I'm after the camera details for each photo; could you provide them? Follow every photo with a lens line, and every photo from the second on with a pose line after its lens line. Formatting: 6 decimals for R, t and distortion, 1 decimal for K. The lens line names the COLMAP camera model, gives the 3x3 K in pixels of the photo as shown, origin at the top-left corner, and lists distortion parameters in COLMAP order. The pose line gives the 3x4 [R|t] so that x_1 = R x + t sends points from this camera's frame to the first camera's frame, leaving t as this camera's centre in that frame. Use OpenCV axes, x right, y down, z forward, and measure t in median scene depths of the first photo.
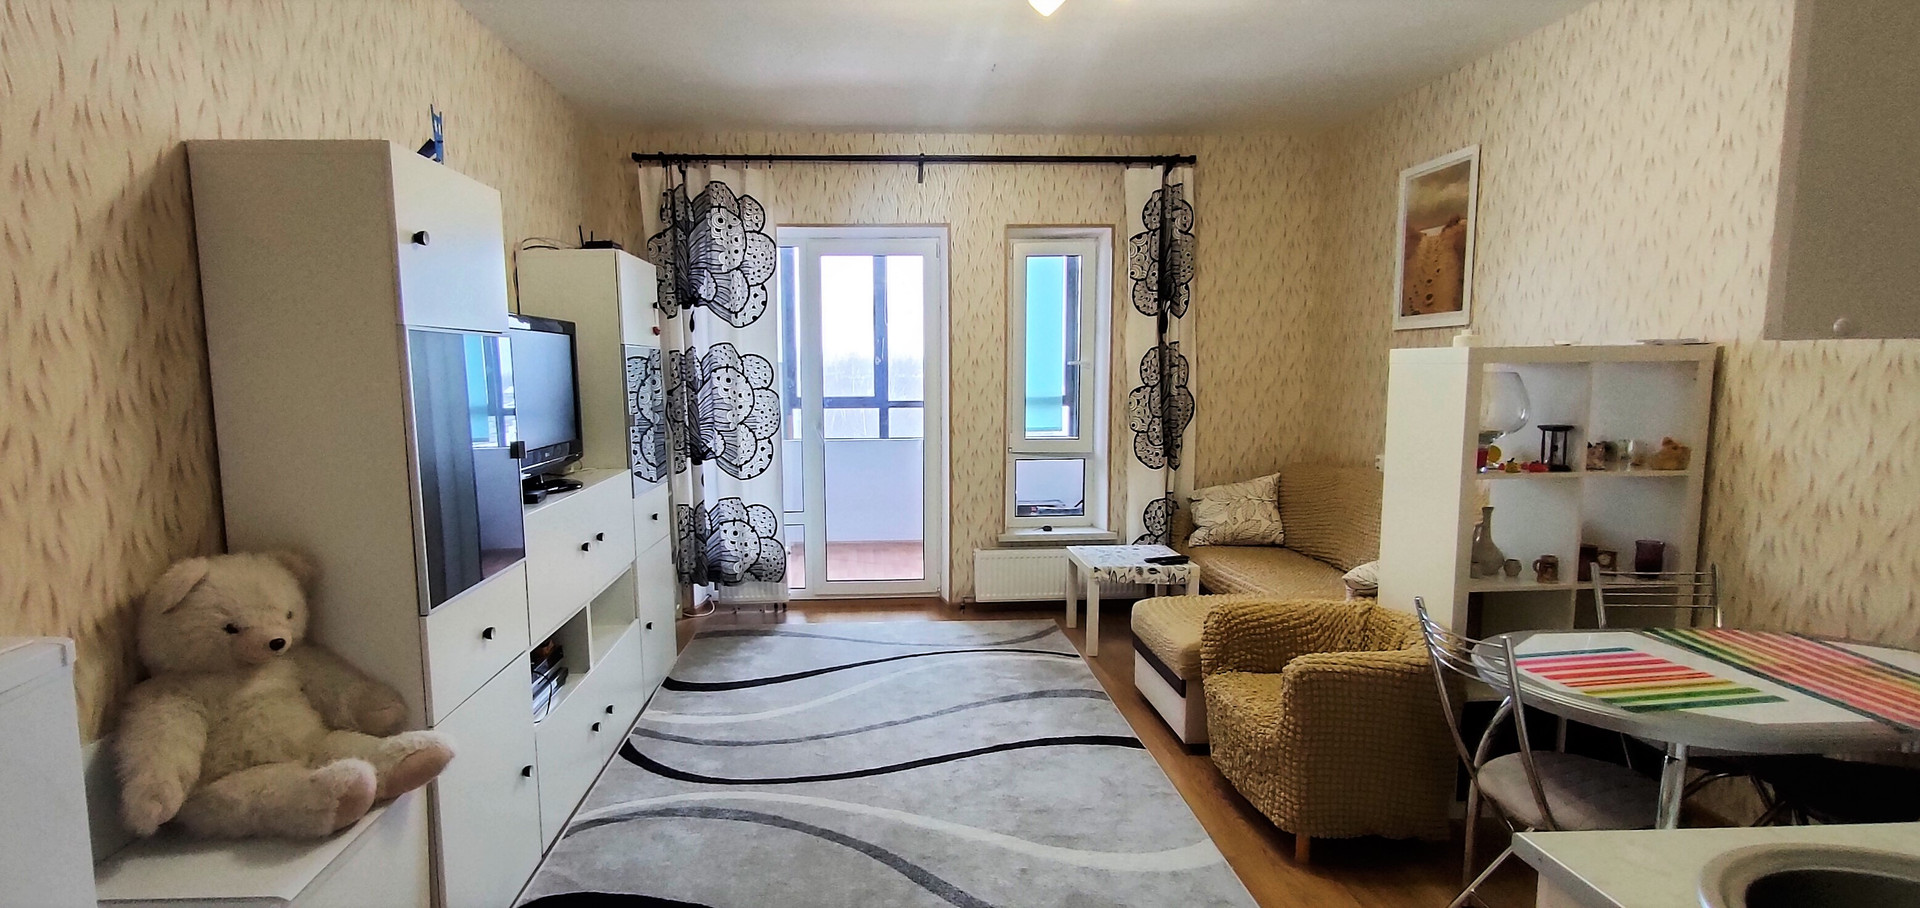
lens RADIAL K [[911.2, 0, 954.8], [0, 911.2, 496.0], [0, 0, 1]] dist [0.001146, 0.000036]
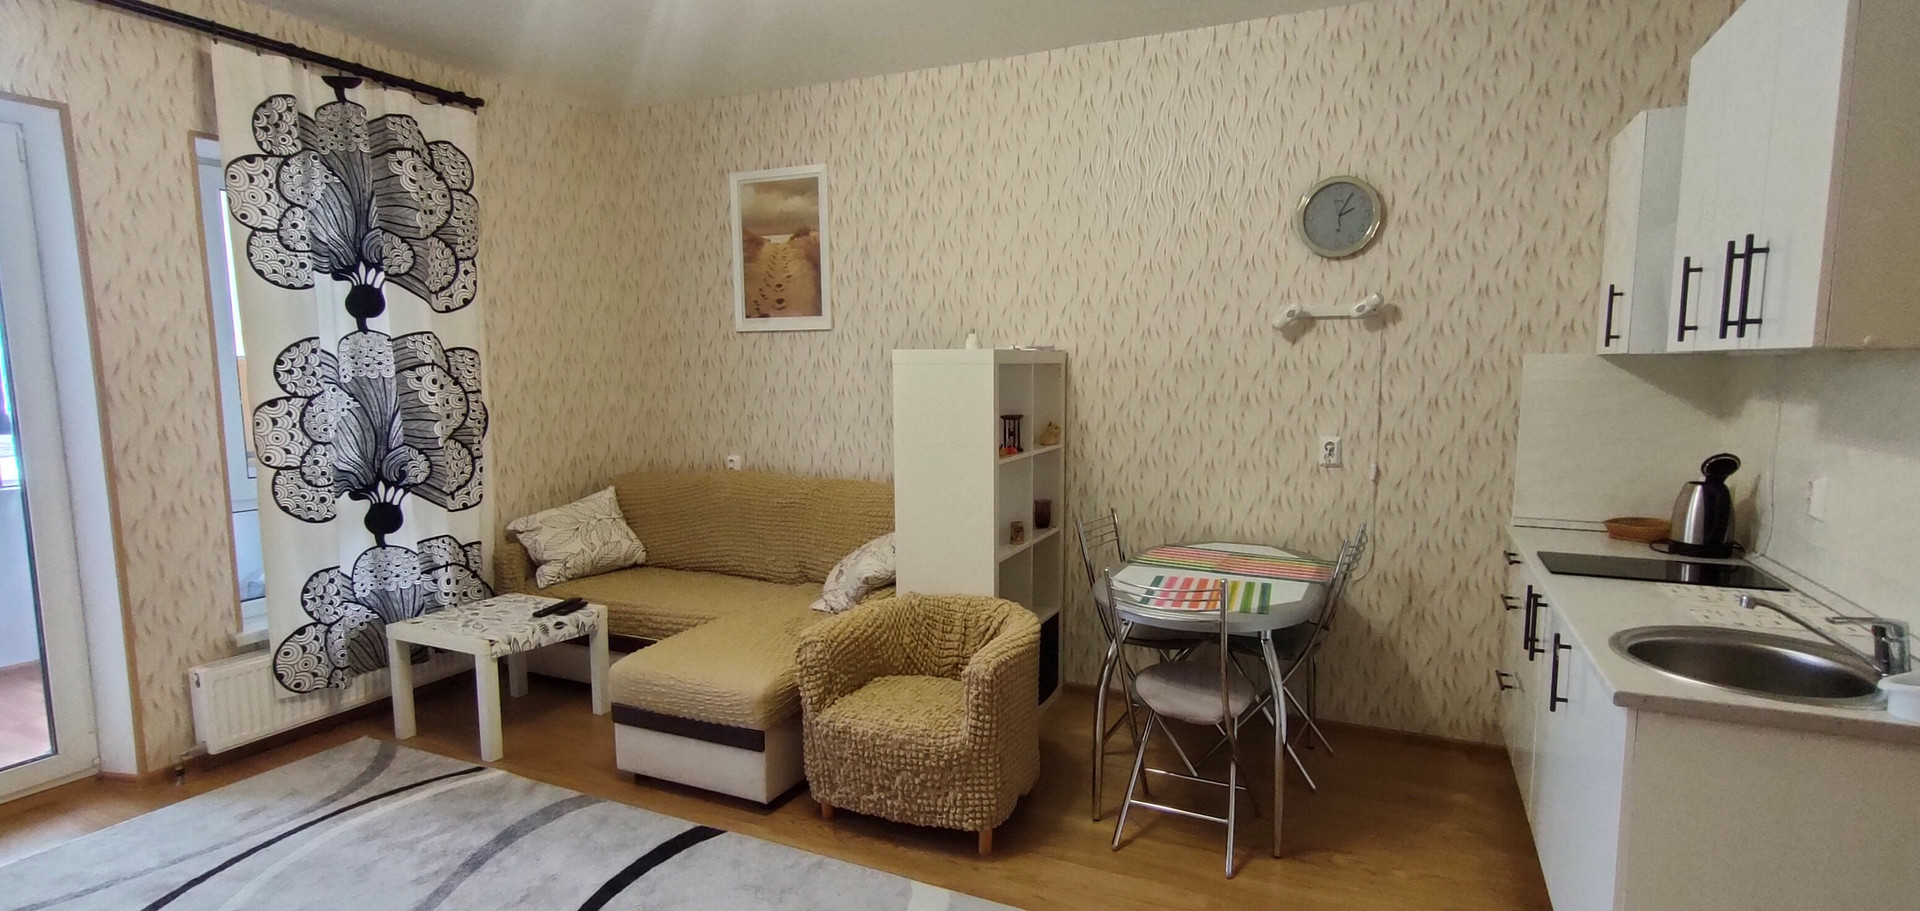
lens RADIAL K [[906.8, 0, 960.6], [0, 906.8, 473.4], [0, 0, 1]] dist [0.014616, -0.000112]
pose [[0.483284, -0.099793, 0.869757, -0.310880], [0.121894, 0.991475, 0.046028, -0.045292], [-0.866936, 0.083774, 0.491328, 0.329574]]
